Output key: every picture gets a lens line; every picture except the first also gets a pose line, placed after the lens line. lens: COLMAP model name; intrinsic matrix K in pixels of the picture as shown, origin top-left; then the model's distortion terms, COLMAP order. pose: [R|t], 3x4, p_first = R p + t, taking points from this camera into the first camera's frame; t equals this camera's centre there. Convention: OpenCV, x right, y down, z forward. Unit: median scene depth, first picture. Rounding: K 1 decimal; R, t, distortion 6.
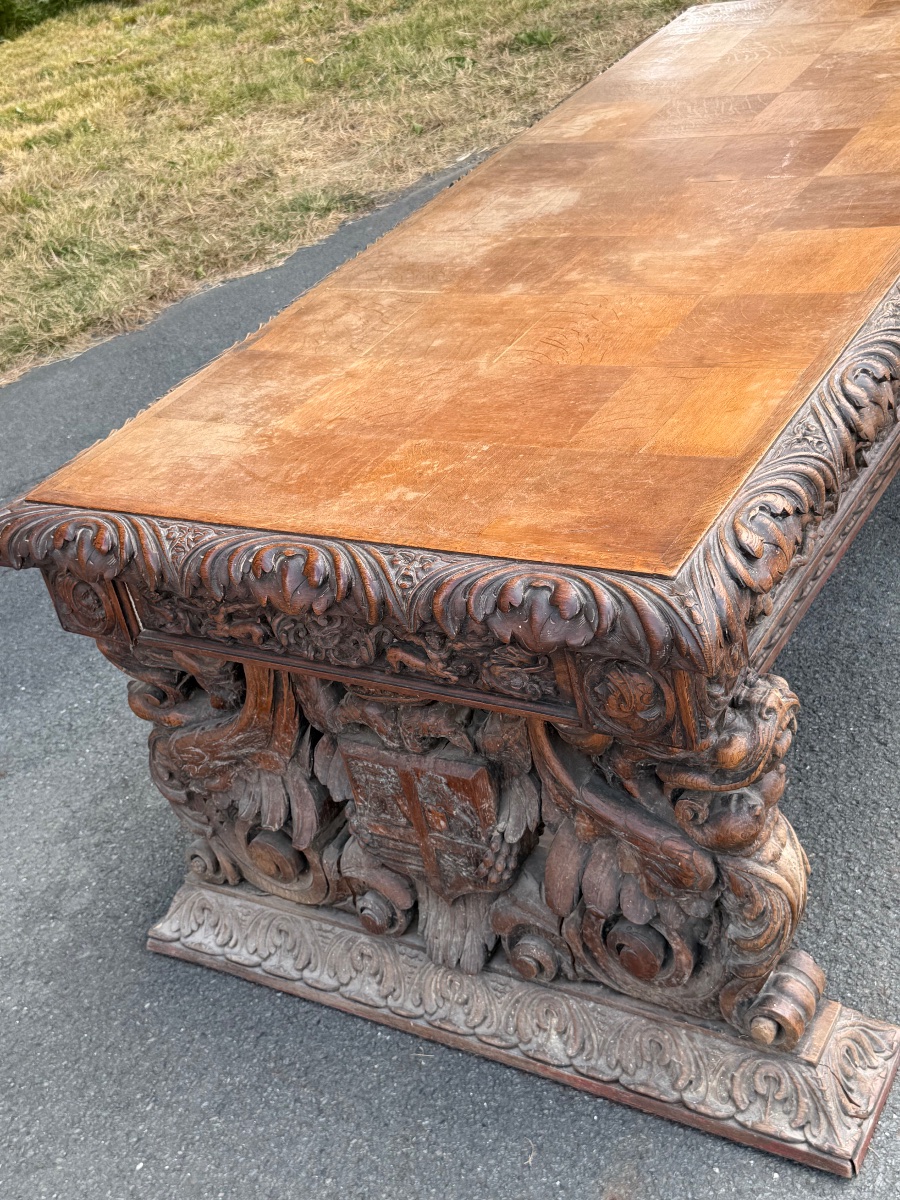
lens RADIAL K [[1520.0, 0, 407.5], [0, 1520.0, 603.9], [0, 0, 1]] dist [0.185538, -0.470765]
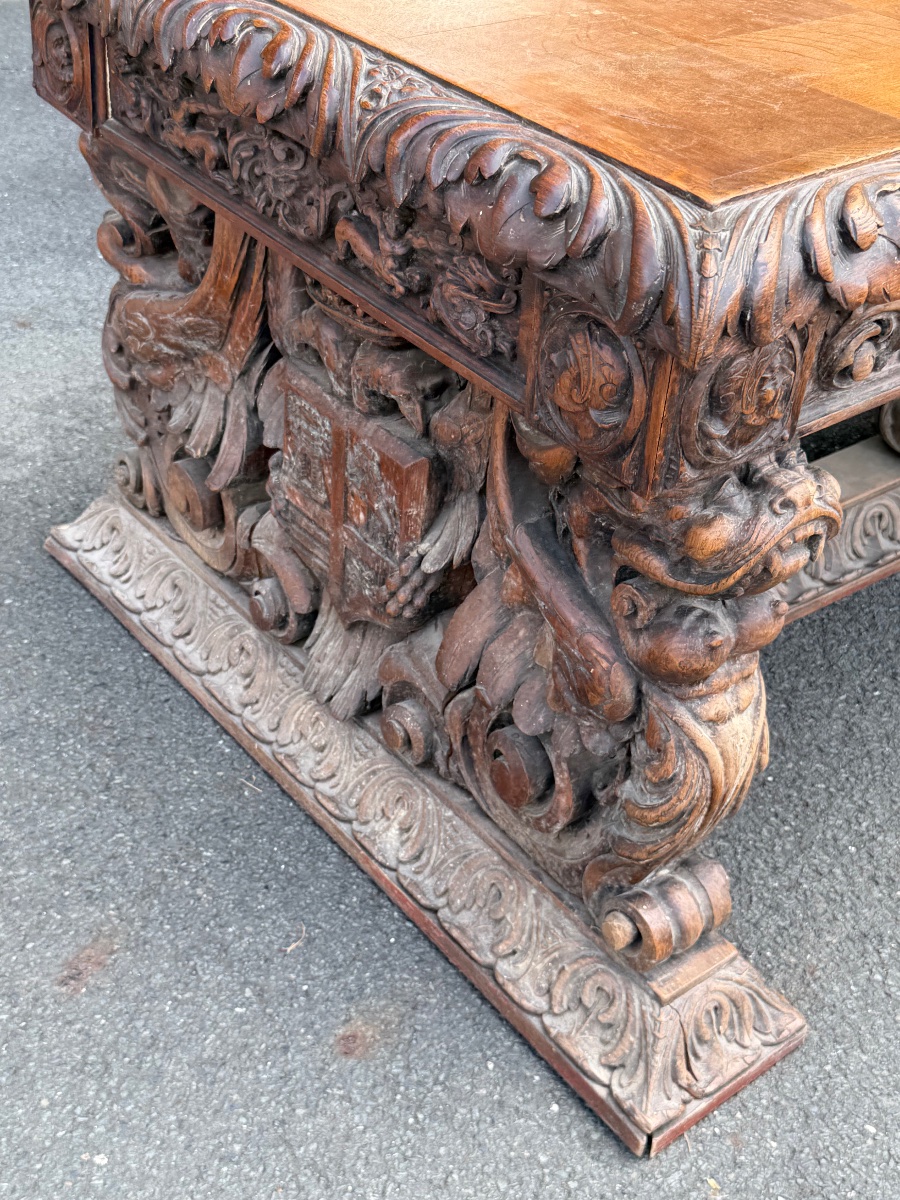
lens RADIAL K [[1520.0, 0, 407.5], [0, 1520.0, 603.9], [0, 0, 1]] dist [0.185538, -0.470765]
pose [[0.898795, 0.422274, -0.117694, 0.155015], [-0.406366, 0.903289, 0.137607, 0.071003], [0.164419, -0.075854, 0.983470, 0.259411]]
